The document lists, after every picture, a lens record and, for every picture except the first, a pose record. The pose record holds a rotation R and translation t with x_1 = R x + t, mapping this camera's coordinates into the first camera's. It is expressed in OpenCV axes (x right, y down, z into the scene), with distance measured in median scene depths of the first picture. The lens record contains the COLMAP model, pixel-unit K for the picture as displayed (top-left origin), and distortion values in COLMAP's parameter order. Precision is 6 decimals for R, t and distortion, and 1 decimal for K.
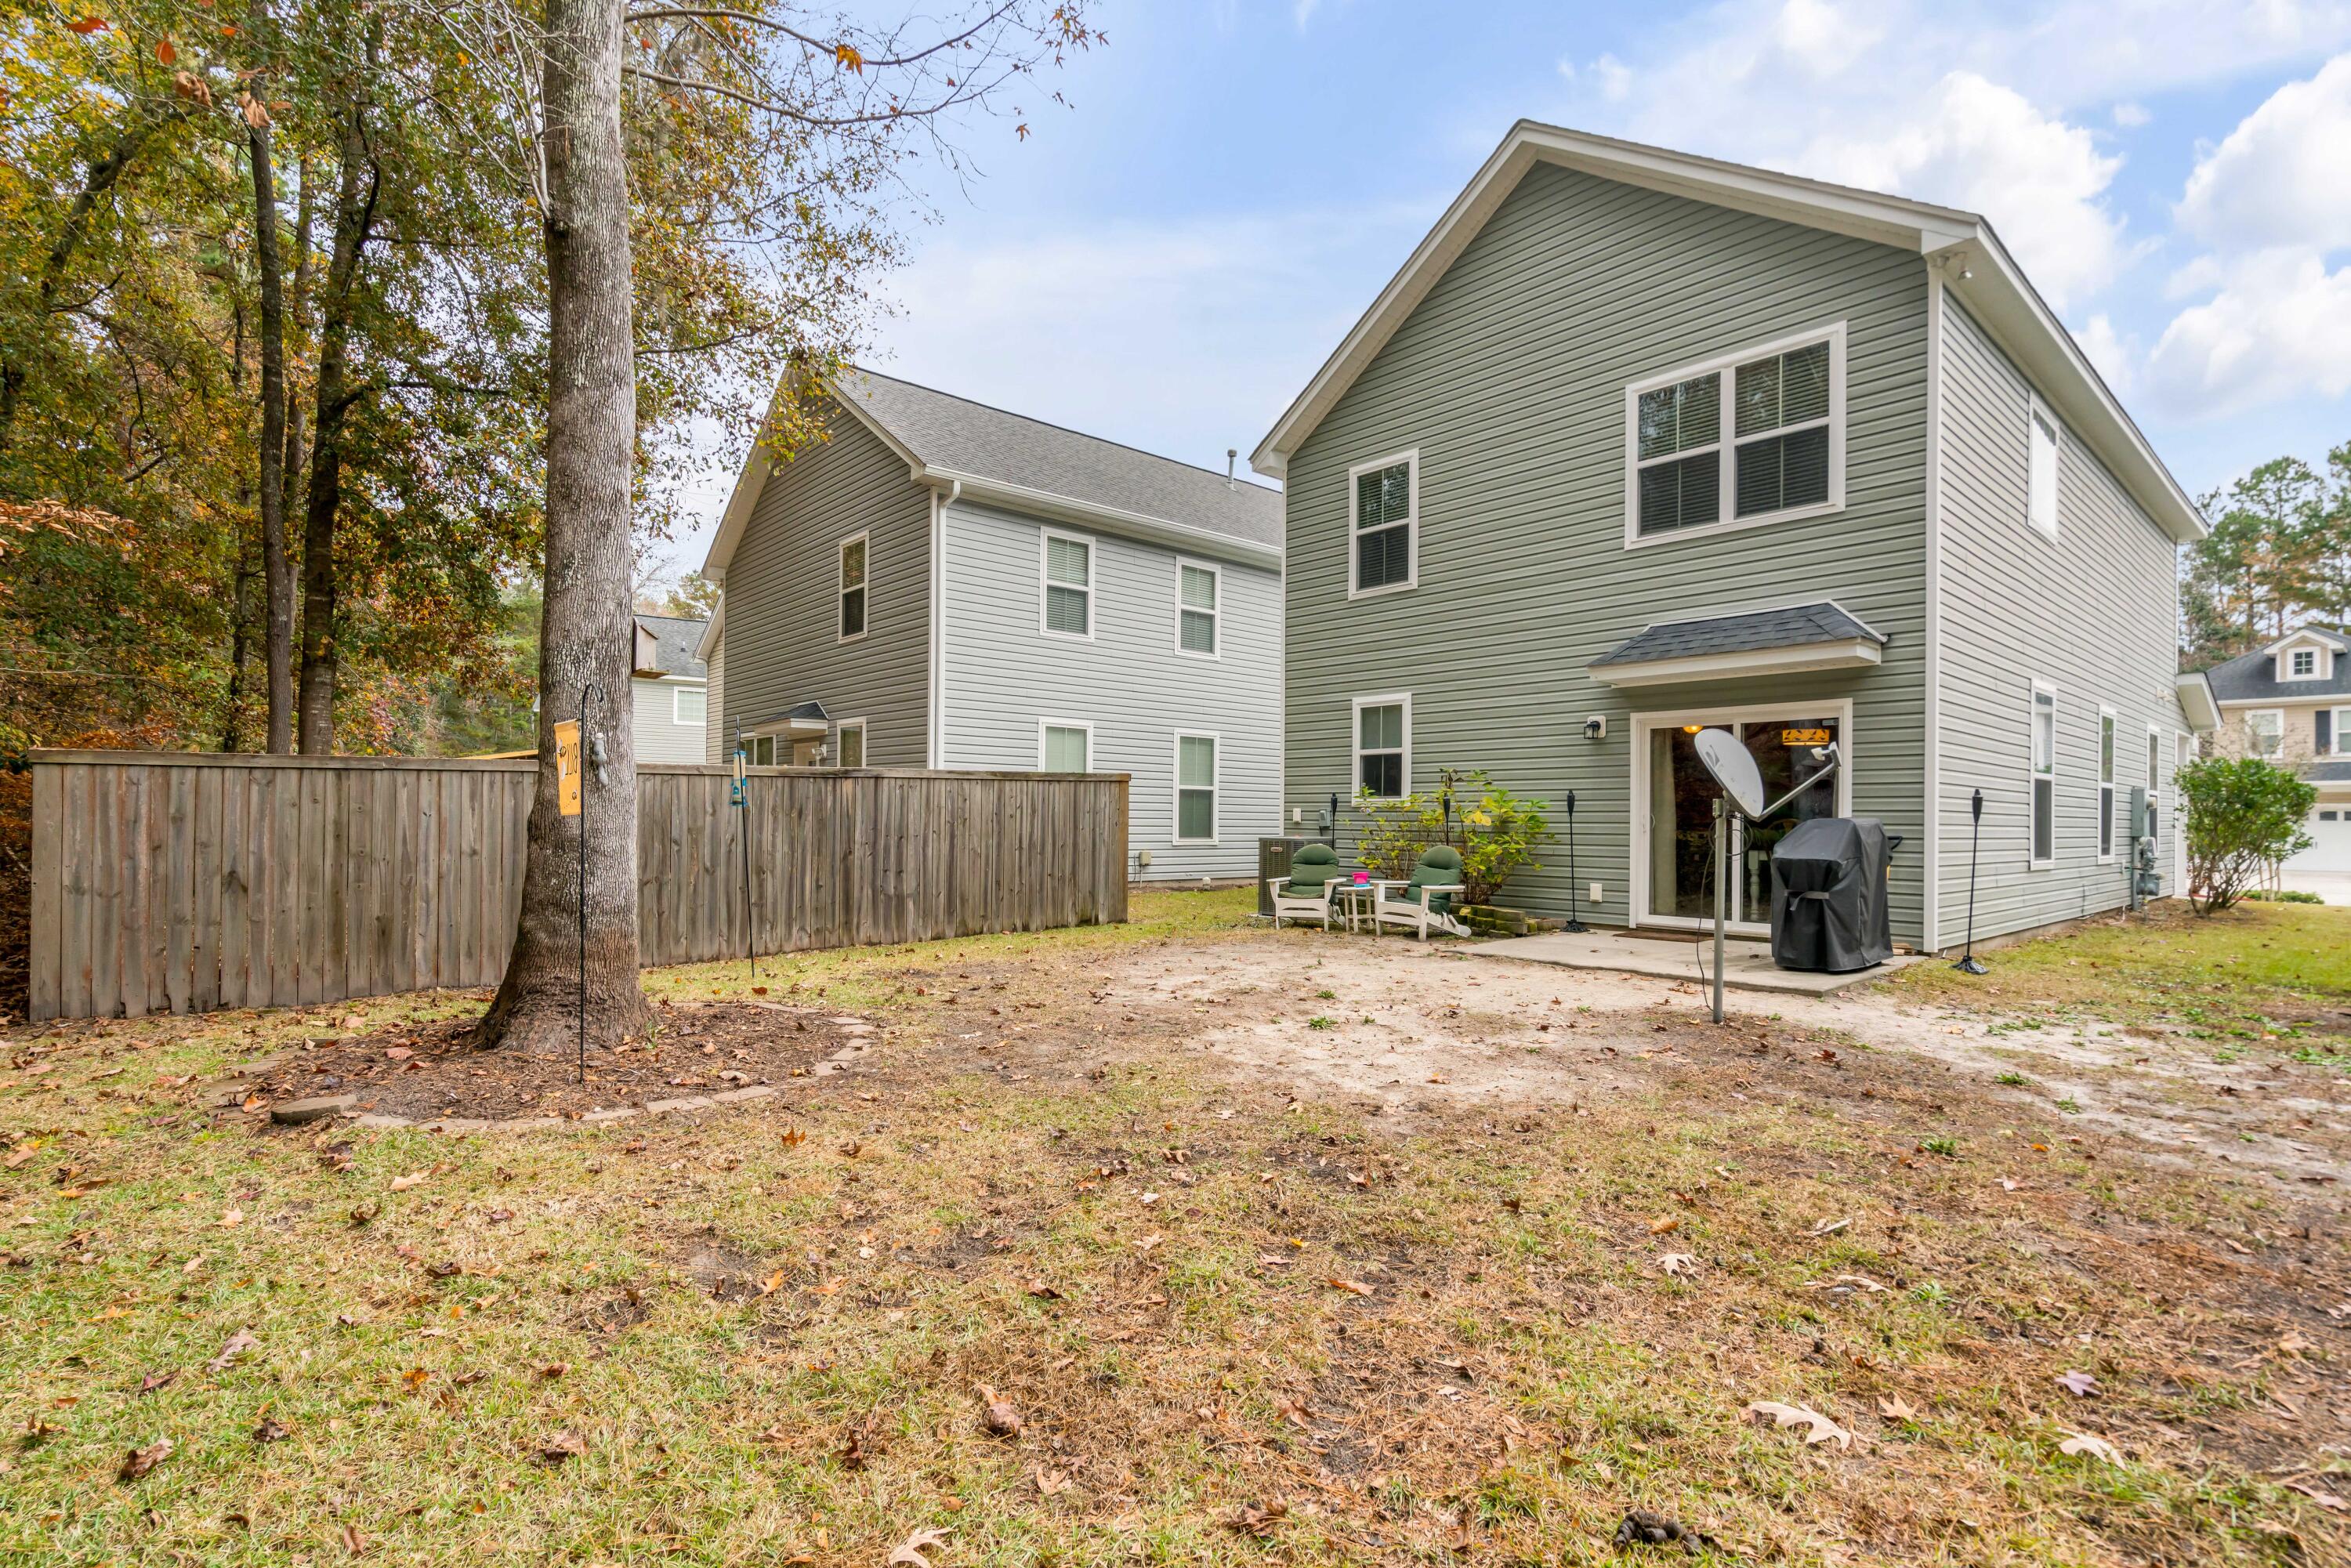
lens RADIAL K [[1079.8, 0, 1157.0], [0, 1079.8, 805.3], [0, 0, 1]] dist [-0.001310, -0.000039]
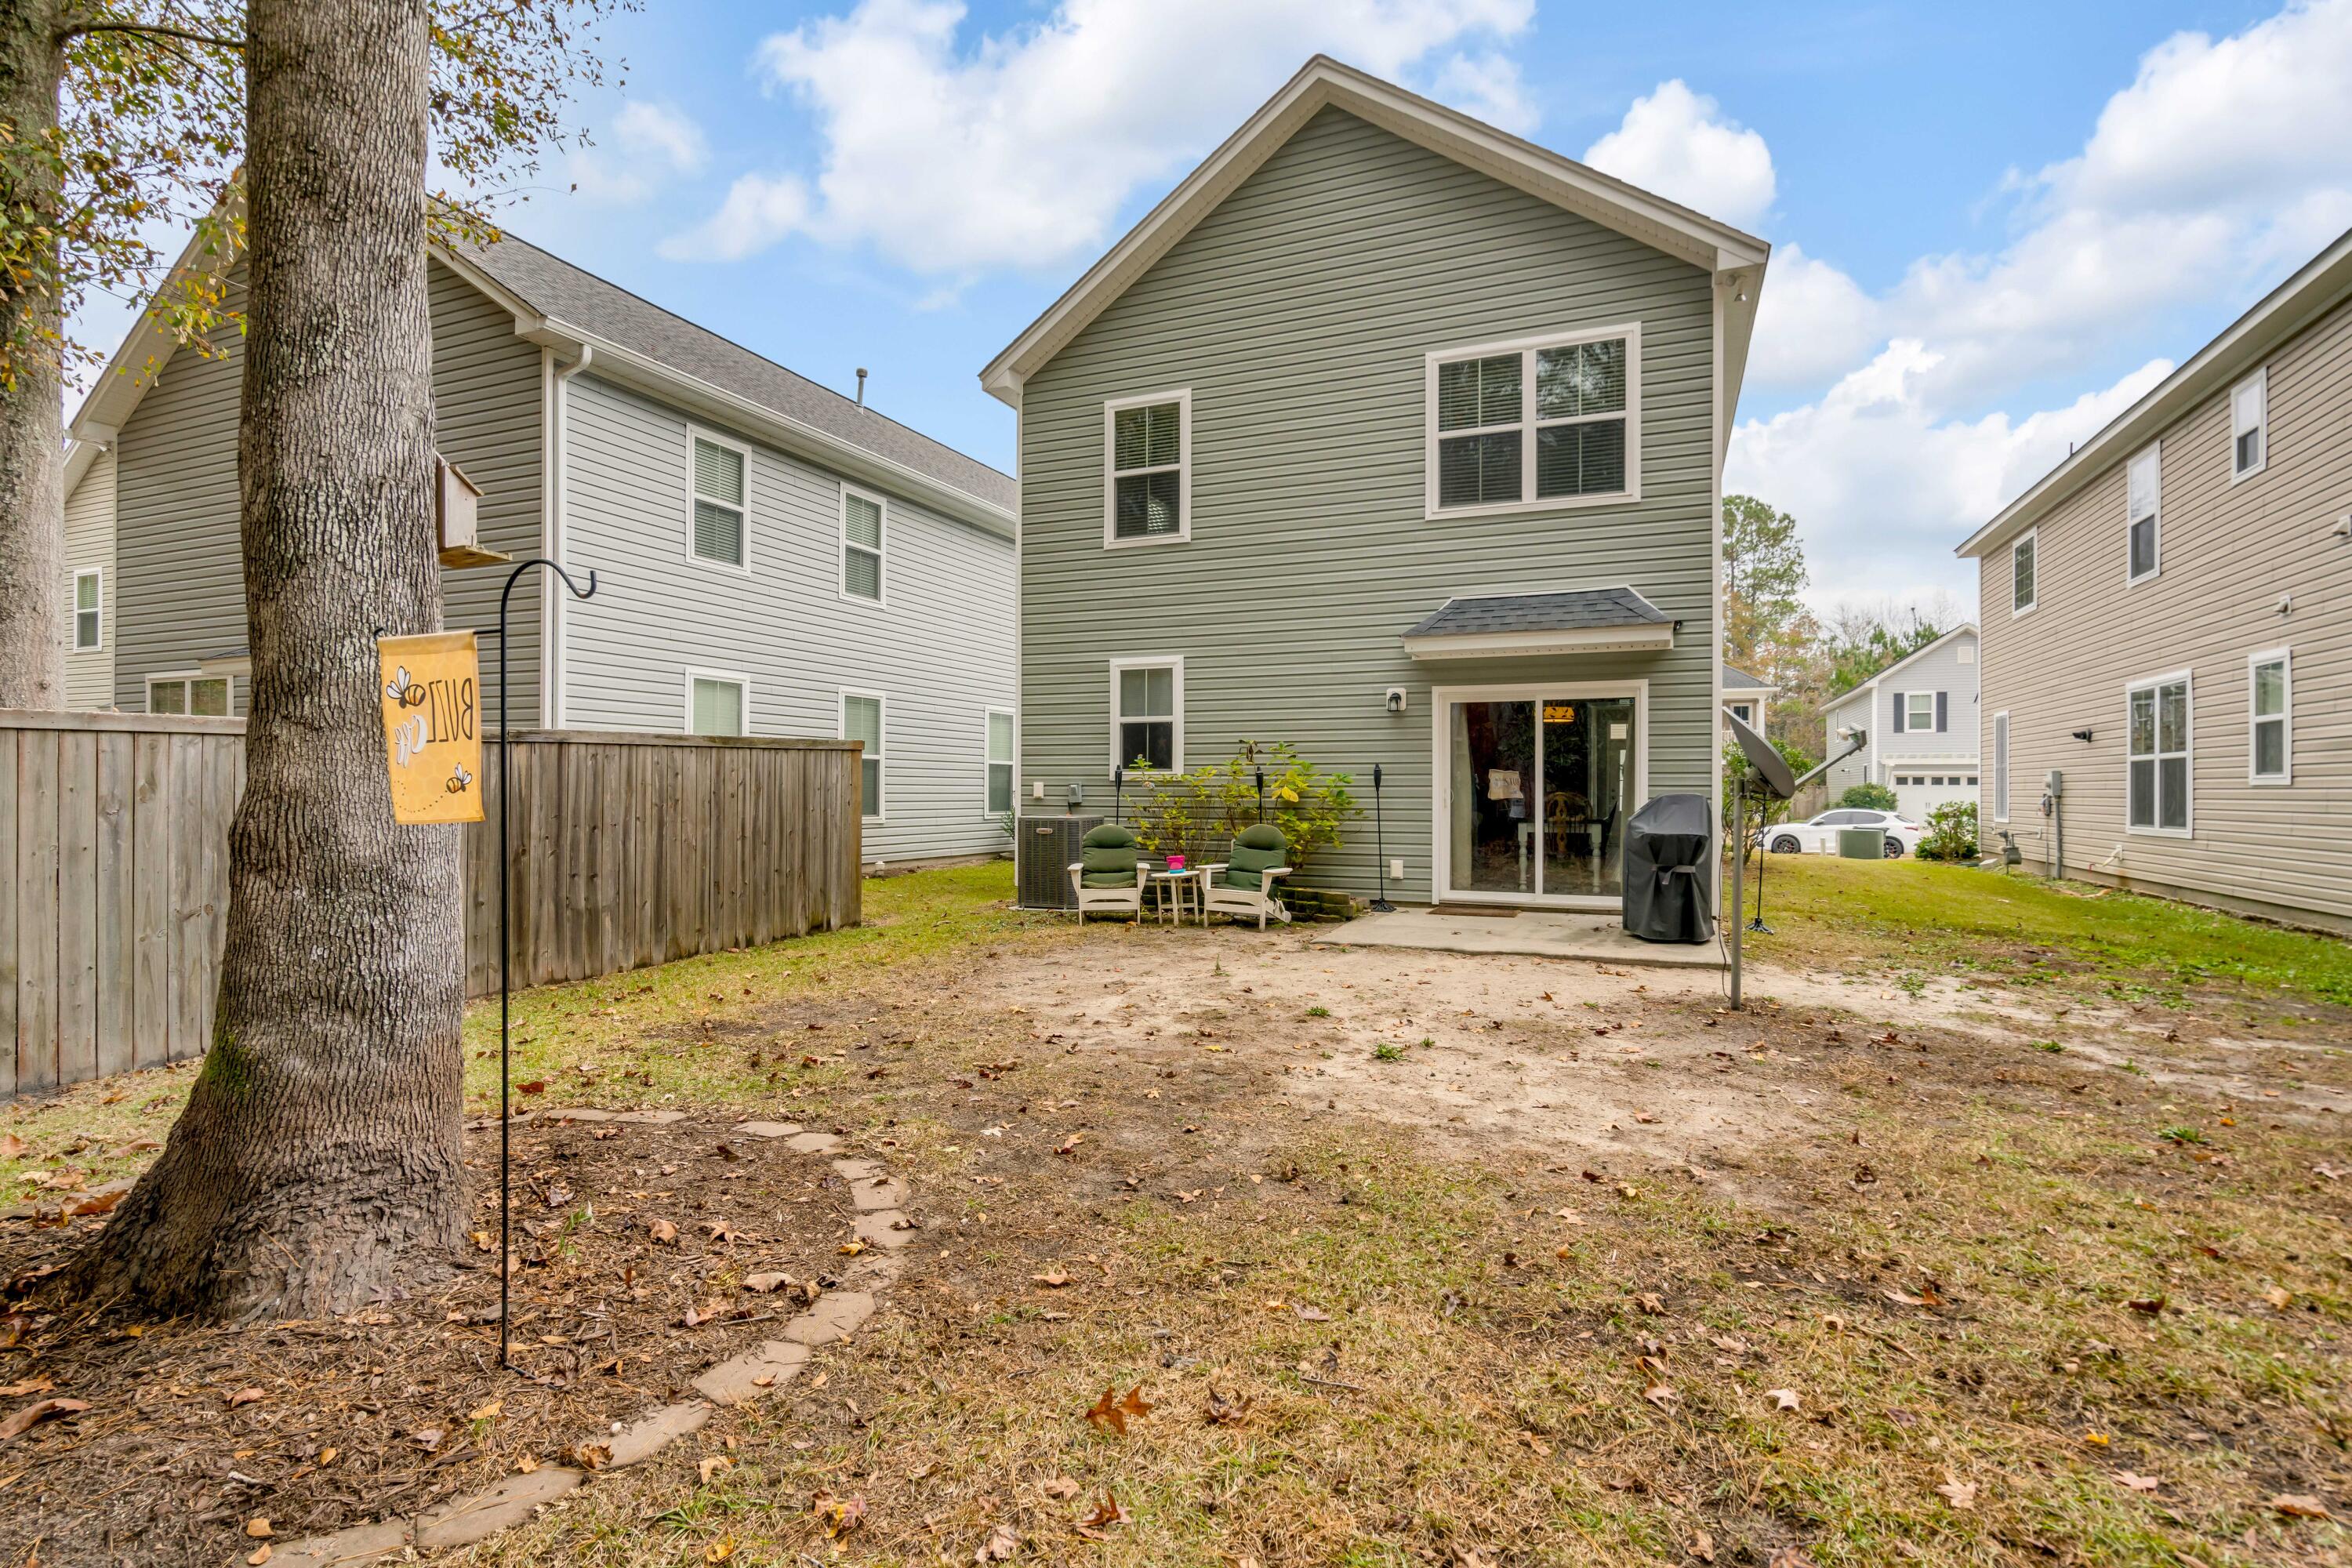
lens RADIAL K [[1107.1, 0, 1149.6], [0, 1107.1, 780.4], [0, 0, 1]] dist [-0.009378, 0.005112]
pose [[0.903897, -0.003285, 0.427738, -0.225309], [0.000122, 0.999972, 0.007424, -0.006945], [-0.427750, -0.006658, 0.903872, 0.195339]]
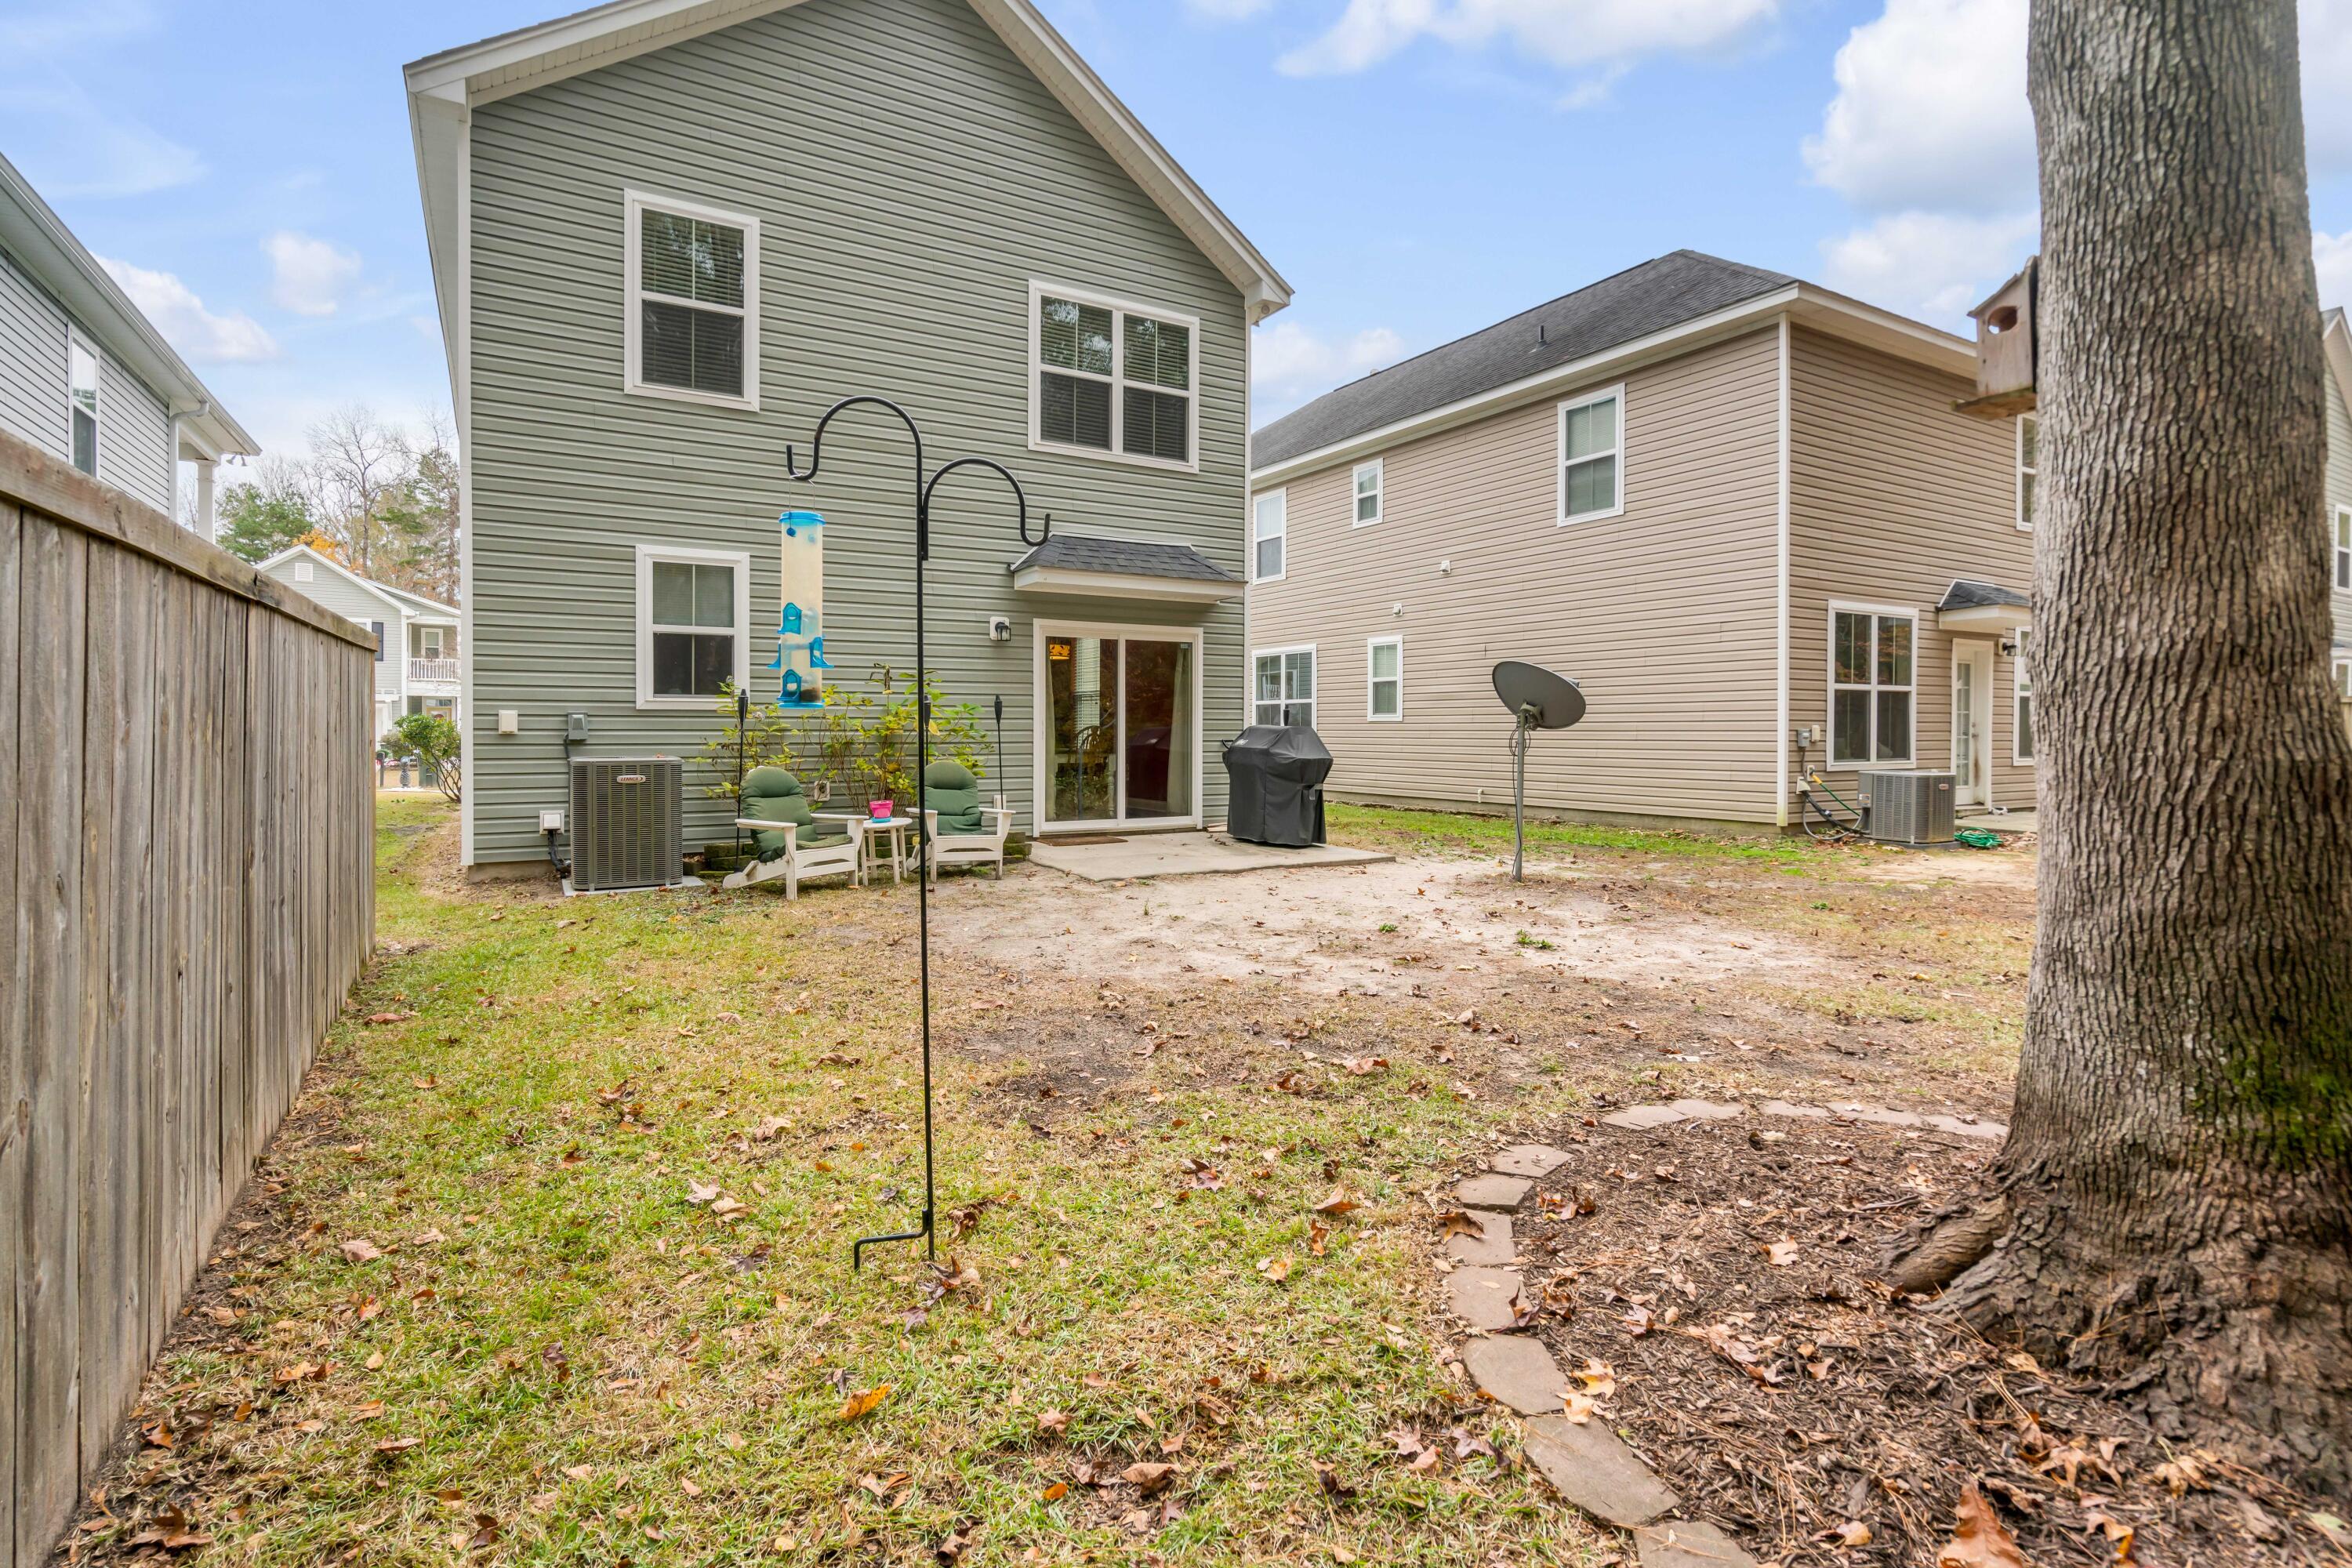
lens RADIAL K [[1121.8, 0, 1163.8], [0, 1121.8, 729.7], [0, 0, 1]] dist [0.000682, 0.000132]
pose [[0.183897, -0.009968, 0.982895, -0.537173], [-0.012796, 0.999840, 0.012534, 0.001420], [-0.982862, -0.014882, 0.183740, 0.690907]]
